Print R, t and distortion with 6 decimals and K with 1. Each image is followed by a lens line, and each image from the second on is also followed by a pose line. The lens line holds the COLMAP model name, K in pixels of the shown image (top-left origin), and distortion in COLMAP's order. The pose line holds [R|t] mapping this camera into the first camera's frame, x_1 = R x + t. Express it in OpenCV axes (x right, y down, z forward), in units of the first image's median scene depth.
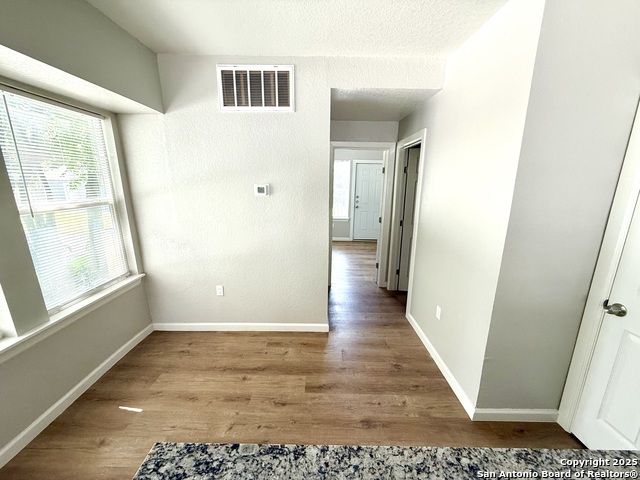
lens RADIAL K [[255.5, 0, 318.6], [0, 255.5, 239.2], [0, 0, 1]] dist [0.000288, -0.000513]
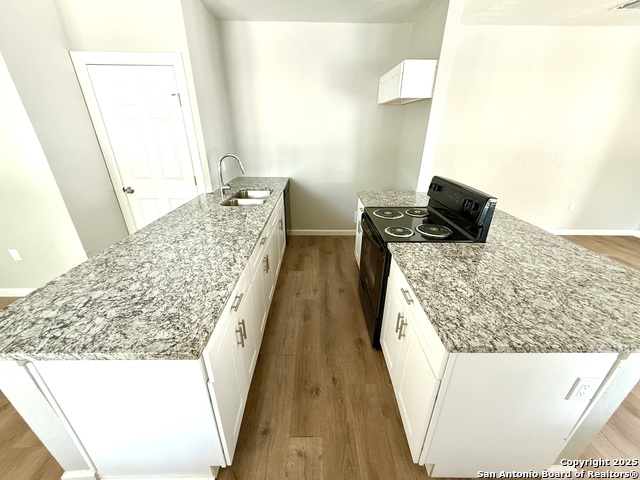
lens RADIAL K [[255.5, 0, 319.8], [0, 255.5, 239.2], [0, 0, 1]] dist [0.000288, -0.000513]
pose [[-0.016622, -0.417258, 0.908636, -0.444178], [0.215216, 0.885967, 0.410785, 0.075392], [-0.976425, 0.202381, 0.075074, -0.271182]]
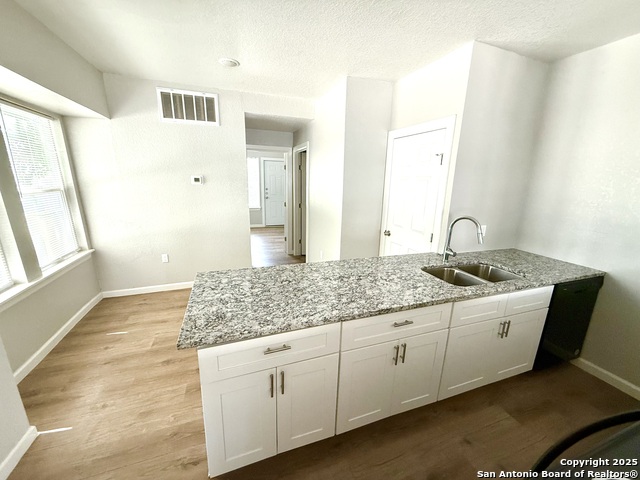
lens RADIAL K [[255.5, 0, 317.8], [0, 255.5, 240.1], [0, 0, 1]] dist [0.000288, -0.000513]
pose [[0.941200, -0.070378, 0.330438, -0.093115], [0.063872, 0.997491, 0.030523, 0.138979], [-0.331758, -0.007622, 0.943334, -0.553596]]
